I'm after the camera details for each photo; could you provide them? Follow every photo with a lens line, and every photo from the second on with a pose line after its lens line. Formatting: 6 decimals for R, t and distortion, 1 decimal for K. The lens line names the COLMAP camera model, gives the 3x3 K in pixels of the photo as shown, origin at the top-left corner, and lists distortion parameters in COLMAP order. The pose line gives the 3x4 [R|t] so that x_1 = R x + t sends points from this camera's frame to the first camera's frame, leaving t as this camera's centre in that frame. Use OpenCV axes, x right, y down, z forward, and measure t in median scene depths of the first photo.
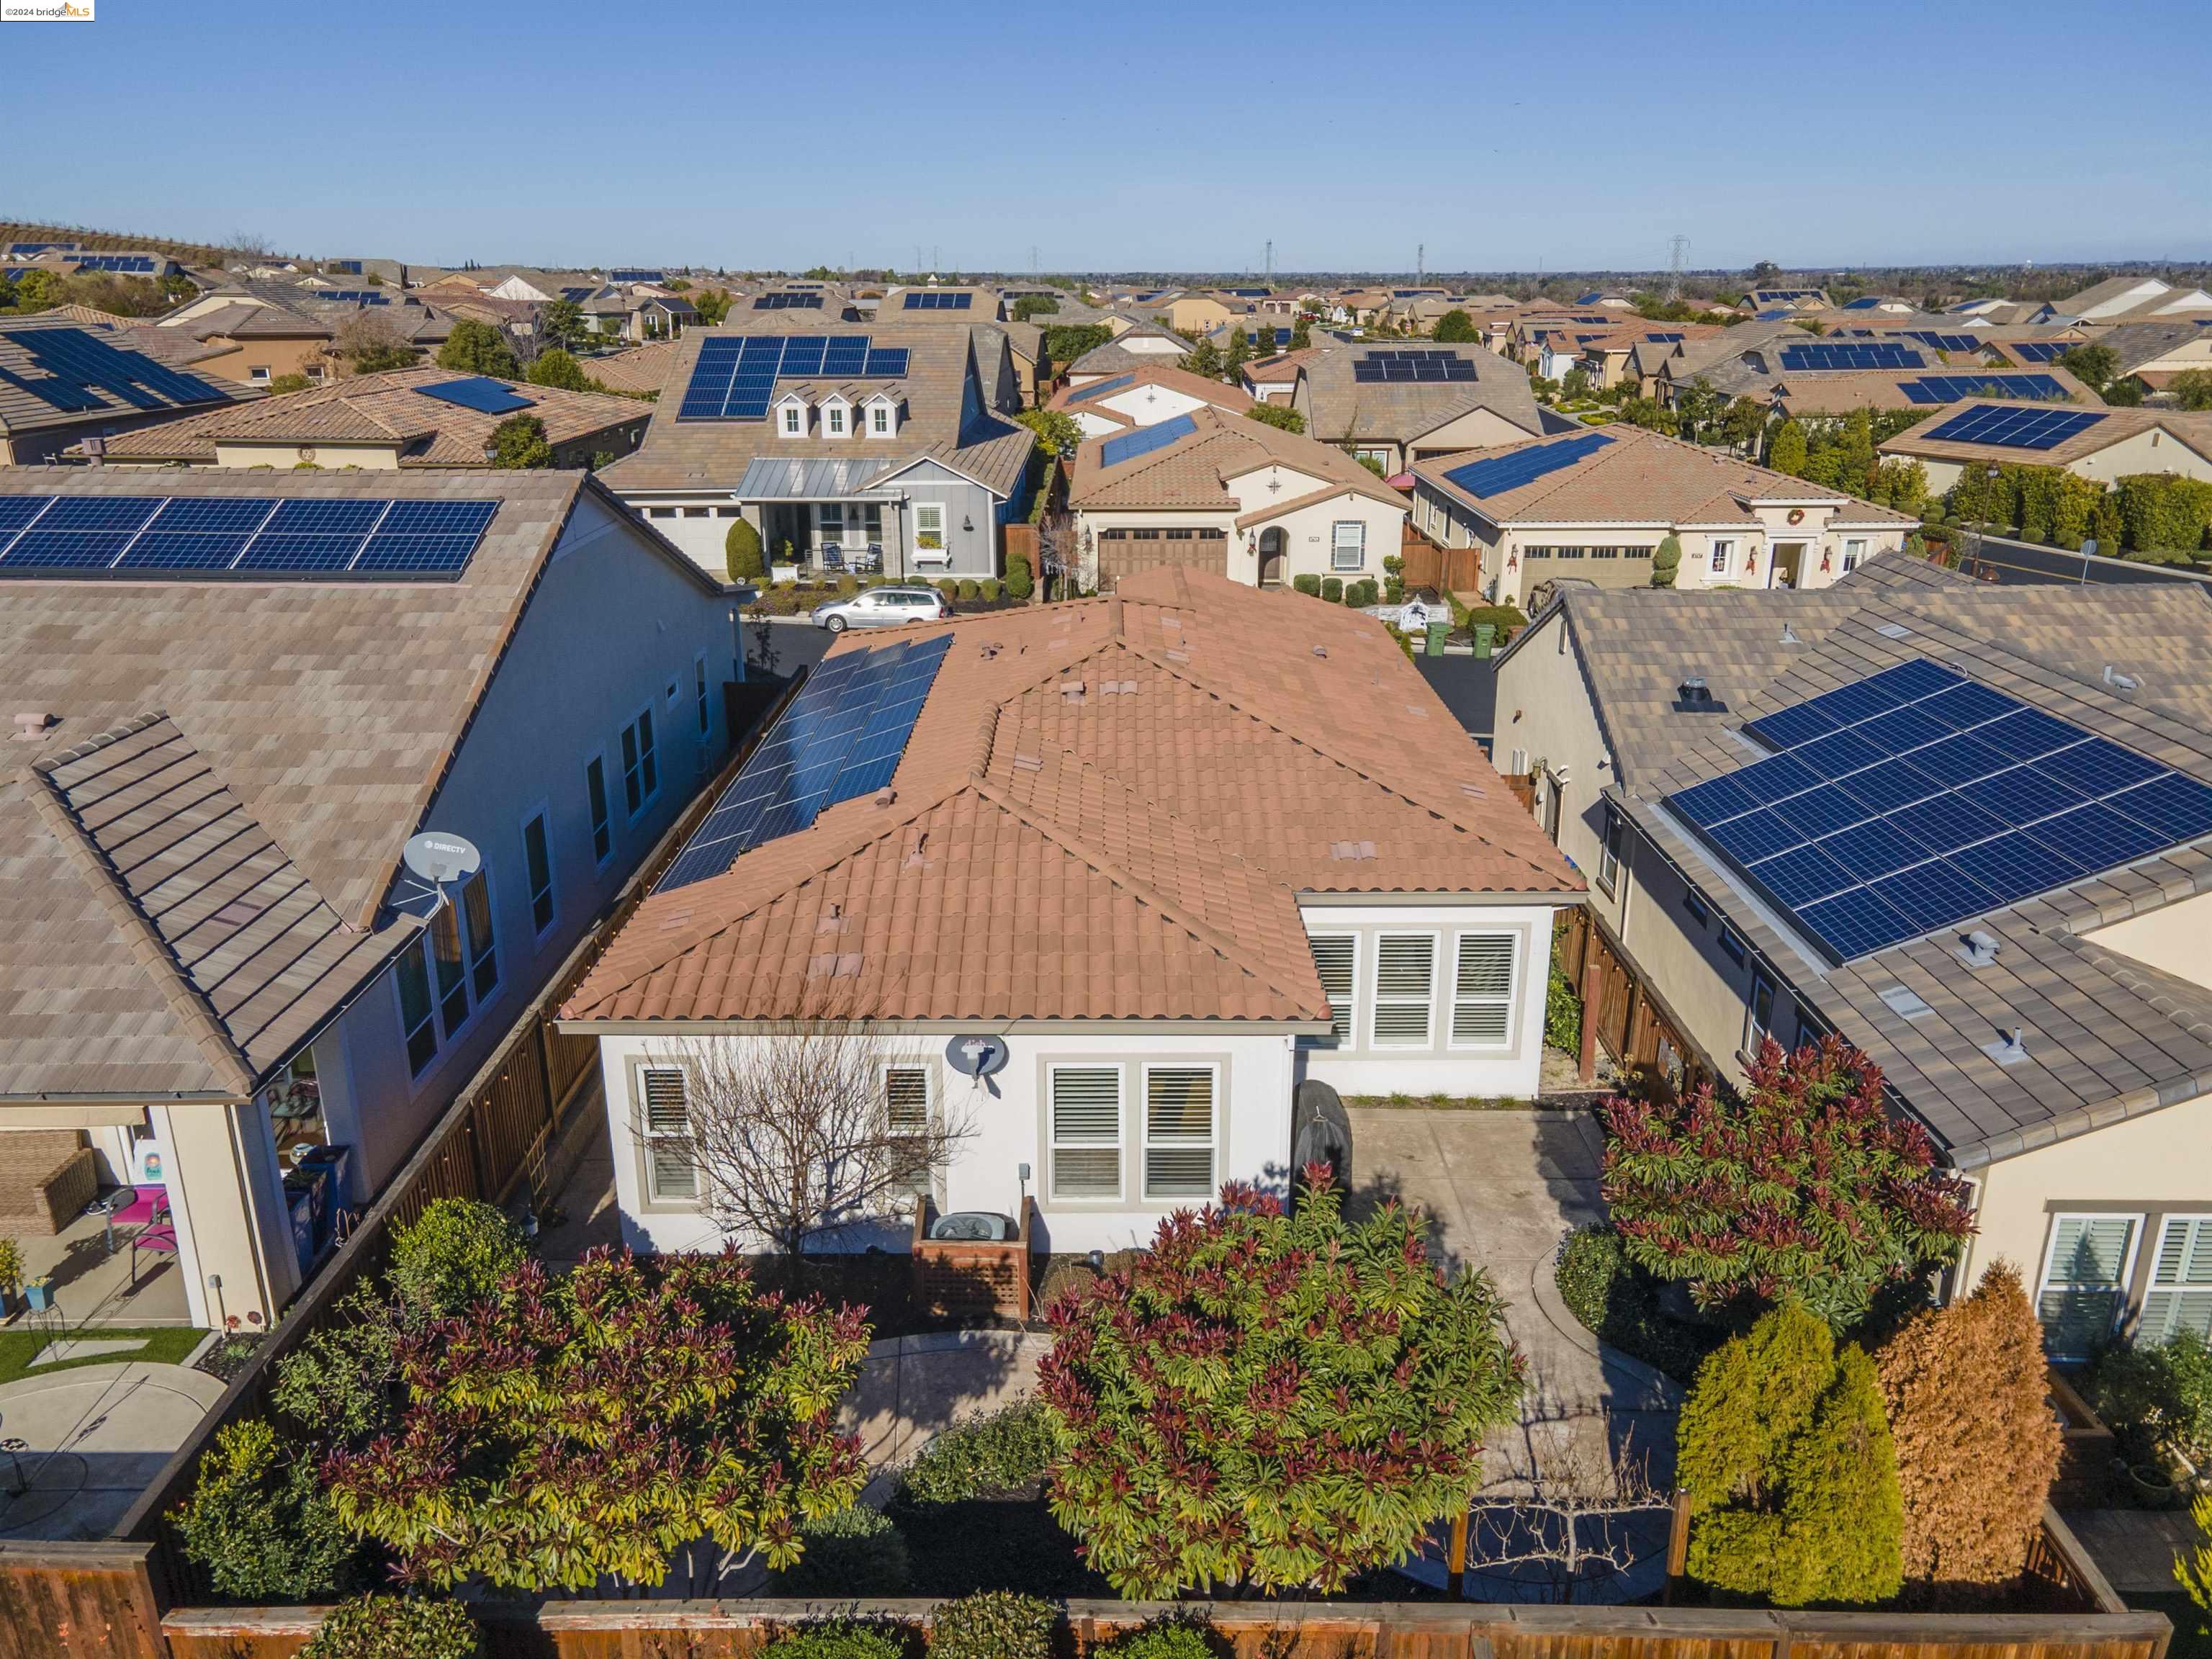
lens RADIAL K [[1609.1, 0, 1106.0], [0, 1609.1, 829.5], [0, 0, 1]] dist [0.023477, 0.039471]
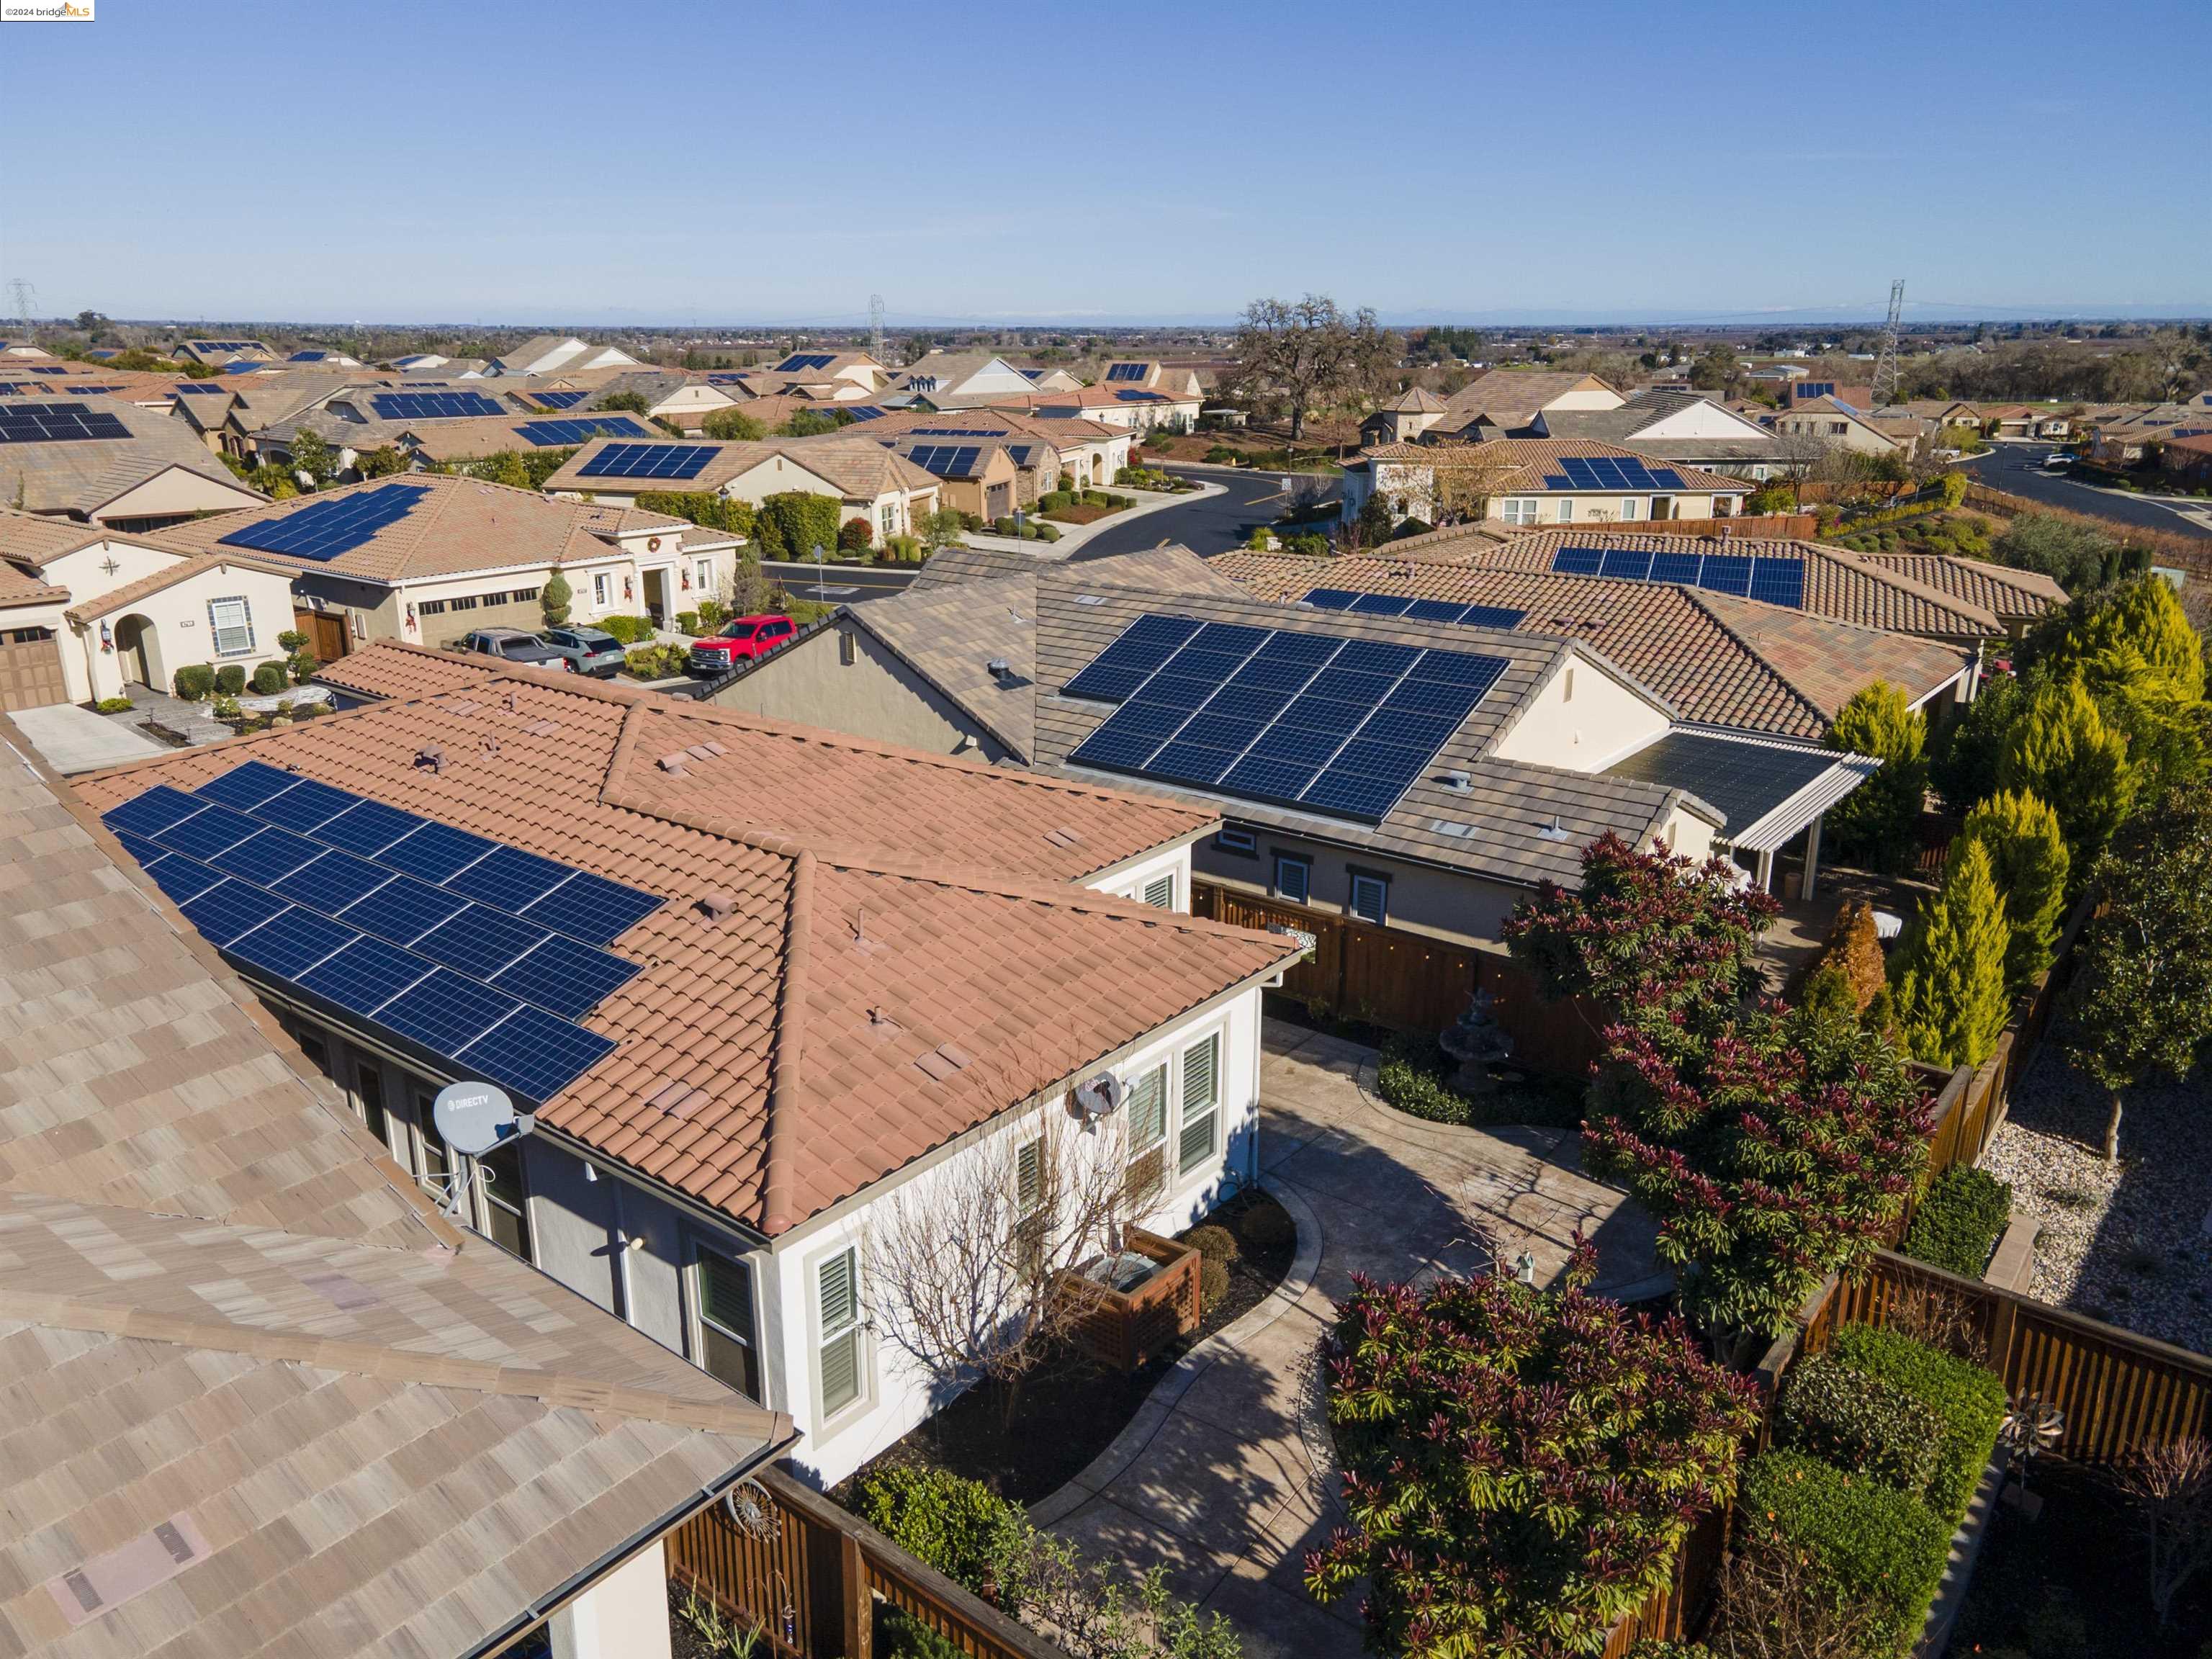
lens RADIAL K [[1602.8, 0, 1106.0], [0, 1602.8, 829.5], [0, 0, 1]] dist [-0.008303, 0.117026]
pose [[0.619235, -0.235533, 0.749048, -0.233395], [0.257219, 0.962162, 0.089903, -0.030070], [-0.741880, 0.136998, 0.656388, 0.106199]]
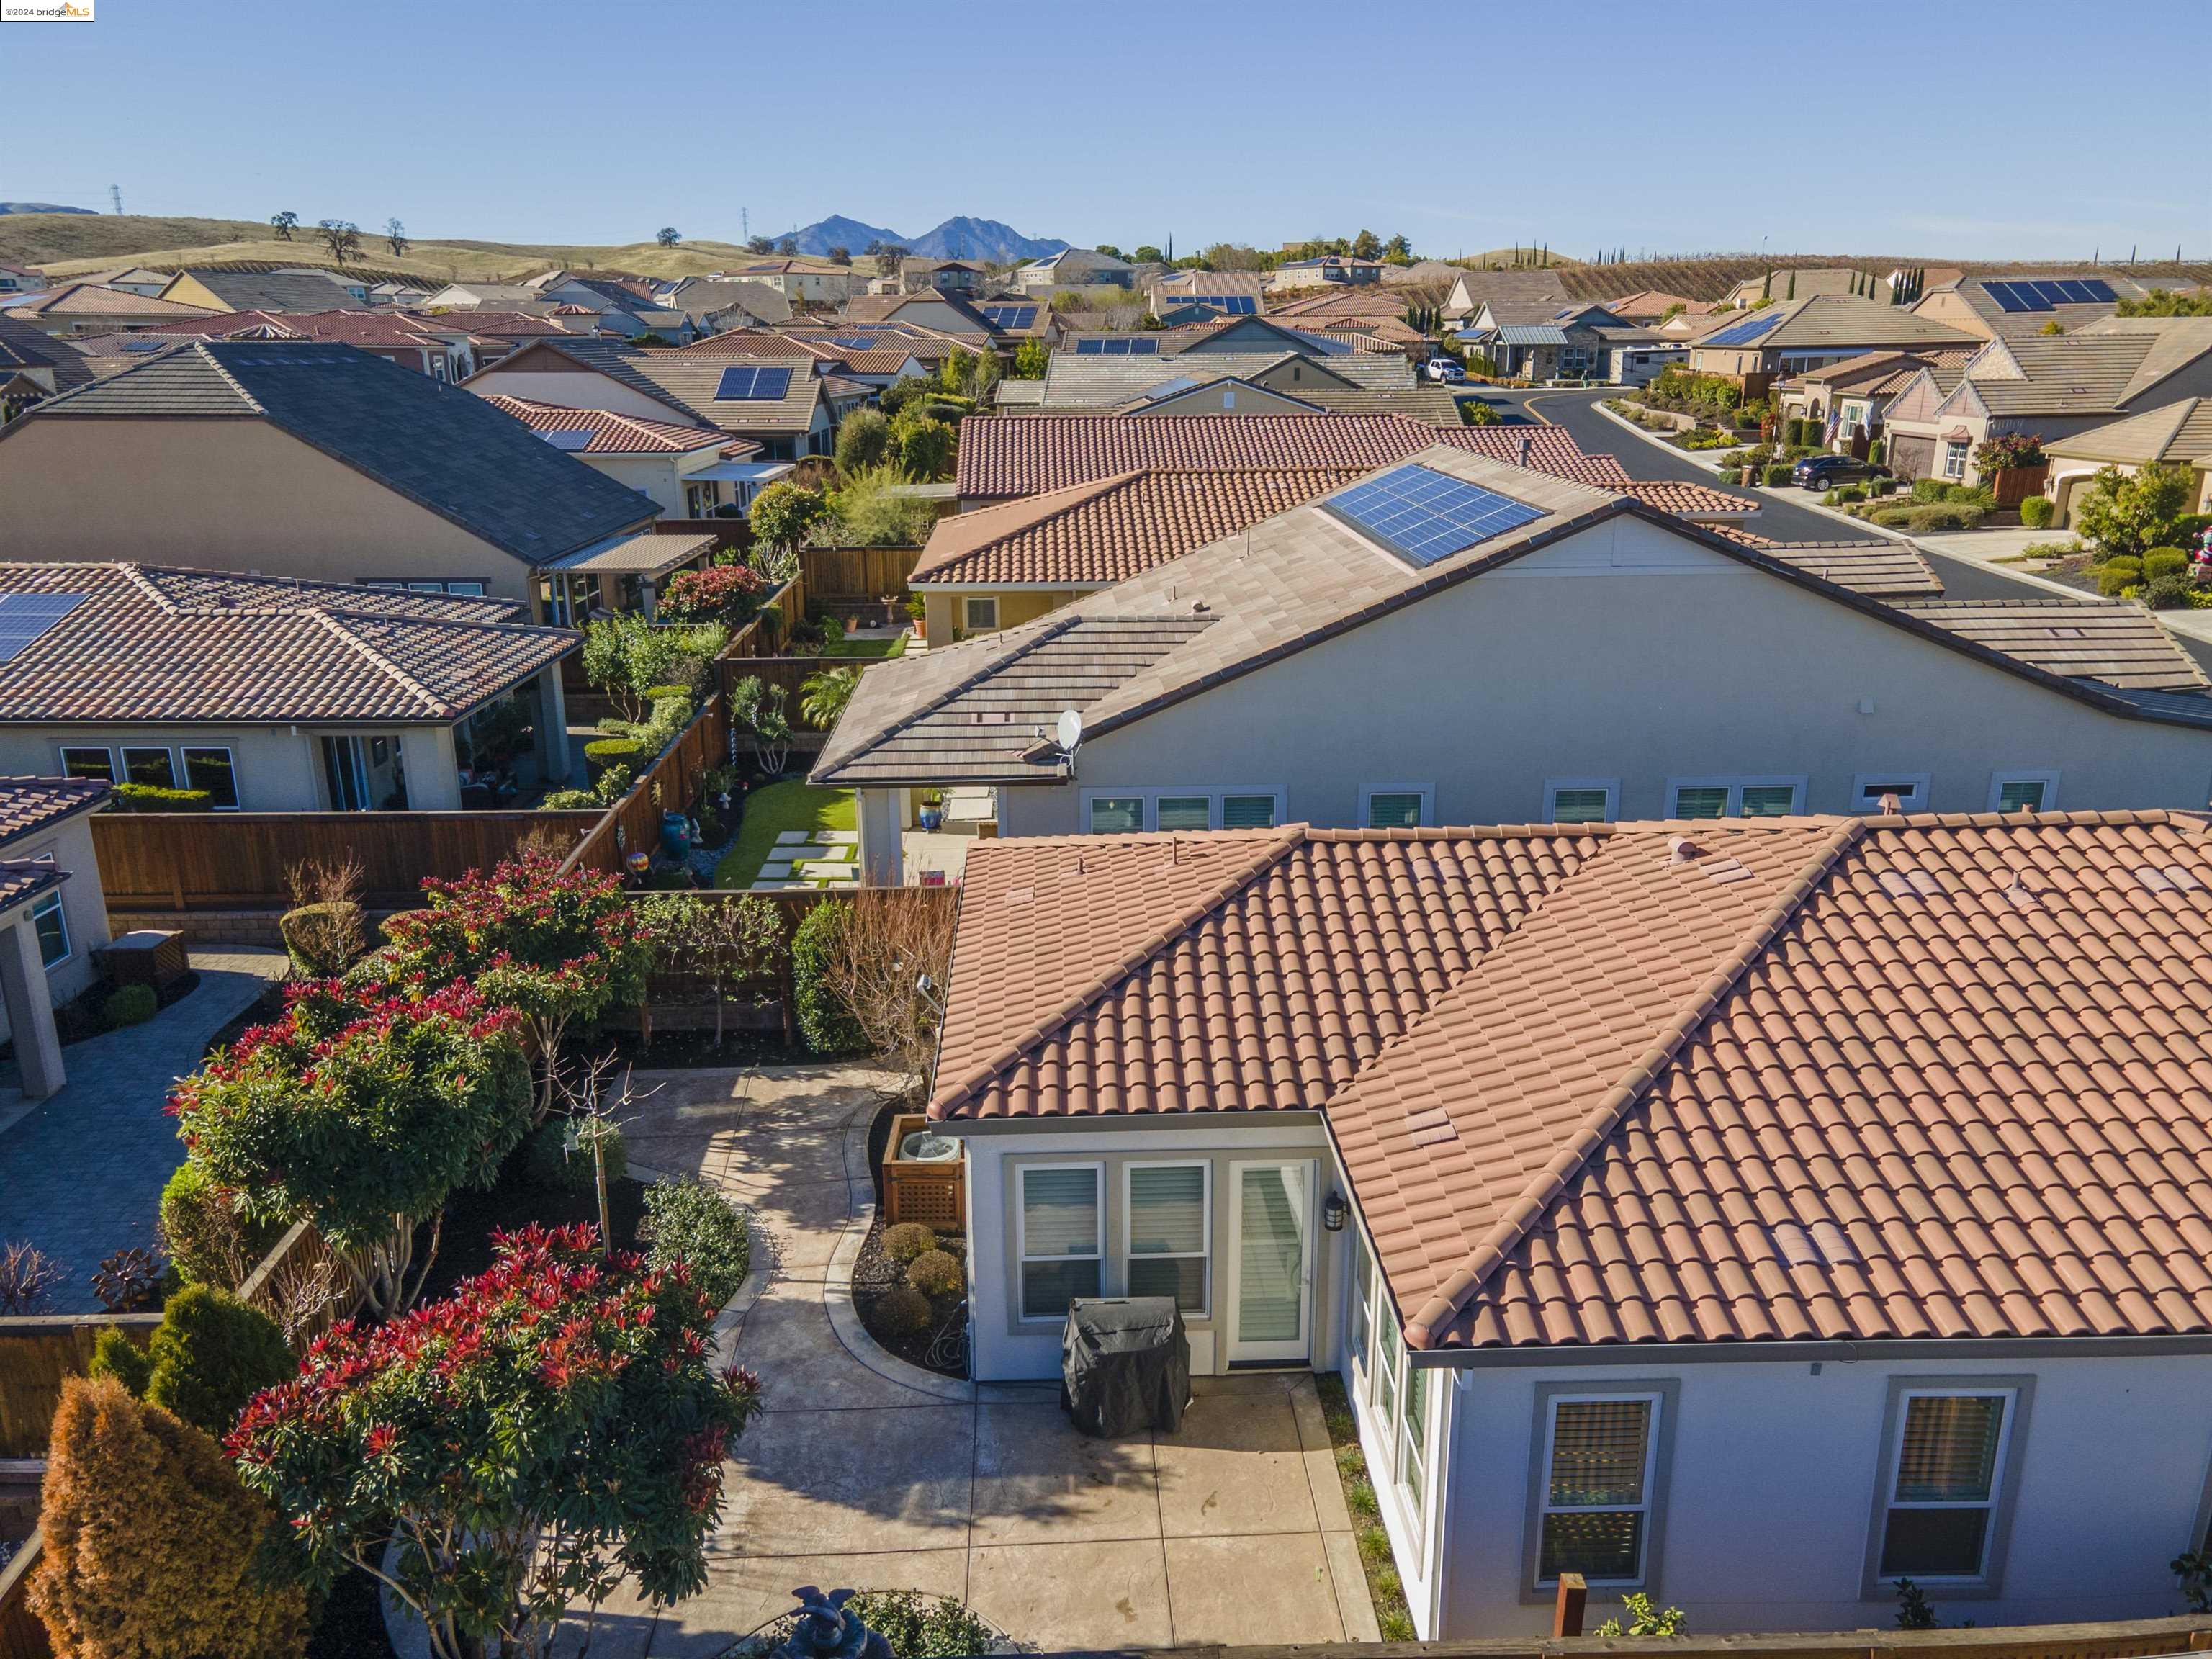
lens RADIAL K [[1609.1, 0, 1106.0], [0, 1609.1, 829.5], [0, 0, 1]] dist [0.023477, 0.039471]
pose [[0.040415, 0.297937, -0.953729, 0.283577], [-0.322581, 0.907288, 0.269760, -0.089079], [0.945679, 0.296752, 0.132777, 0.281192]]
